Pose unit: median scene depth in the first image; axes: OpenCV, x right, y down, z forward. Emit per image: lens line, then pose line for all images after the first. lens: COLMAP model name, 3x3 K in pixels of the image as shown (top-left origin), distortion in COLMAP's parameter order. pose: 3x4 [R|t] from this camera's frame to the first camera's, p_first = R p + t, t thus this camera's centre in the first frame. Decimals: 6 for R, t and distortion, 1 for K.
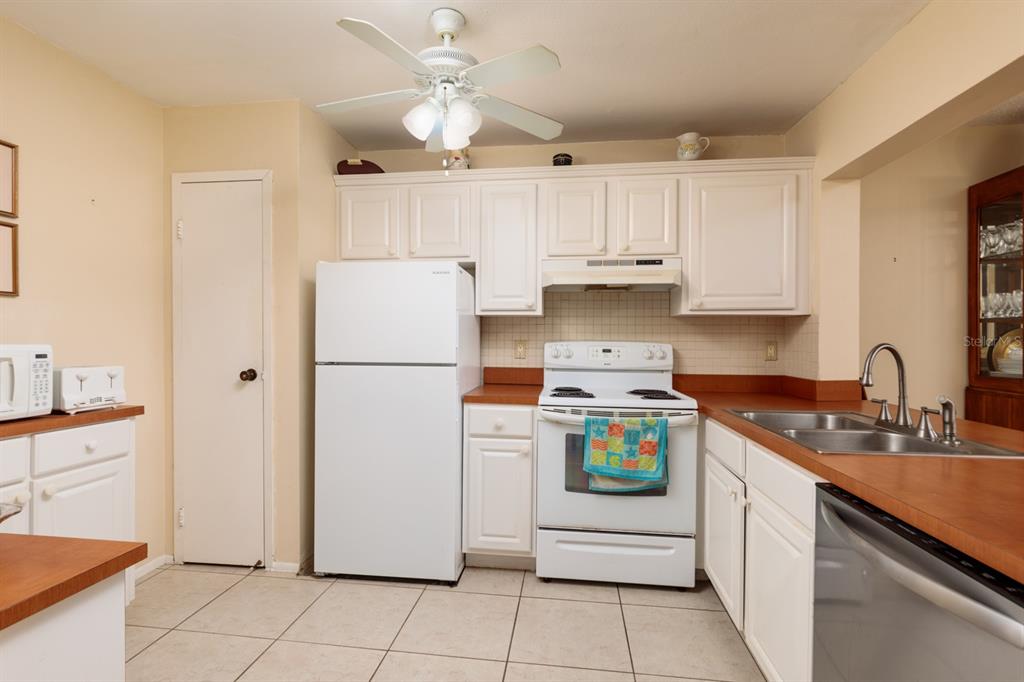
lens RADIAL K [[438.7, 0, 512.0], [0, 438.7, 341.0], [0, 0, 1]] dist [0.000574, 0.000103]
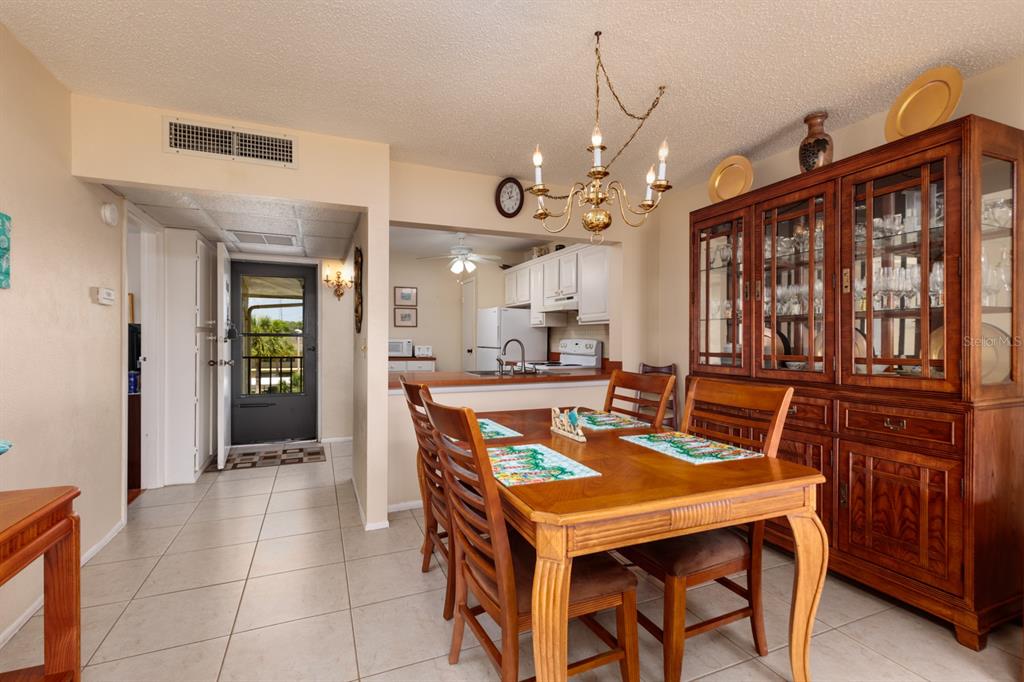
lens RADIAL K [[460.0, 0, 511.9], [0, 460.0, 344.1], [0, 0, 1]] dist [0.001020, 0.000172]
pose [[0.507512, 0.003632, -0.861637, 1.916685], [-0.003842, 0.999991, 0.001952, 0.021819], [0.861636, 0.002320, 0.507522, -0.253758]]
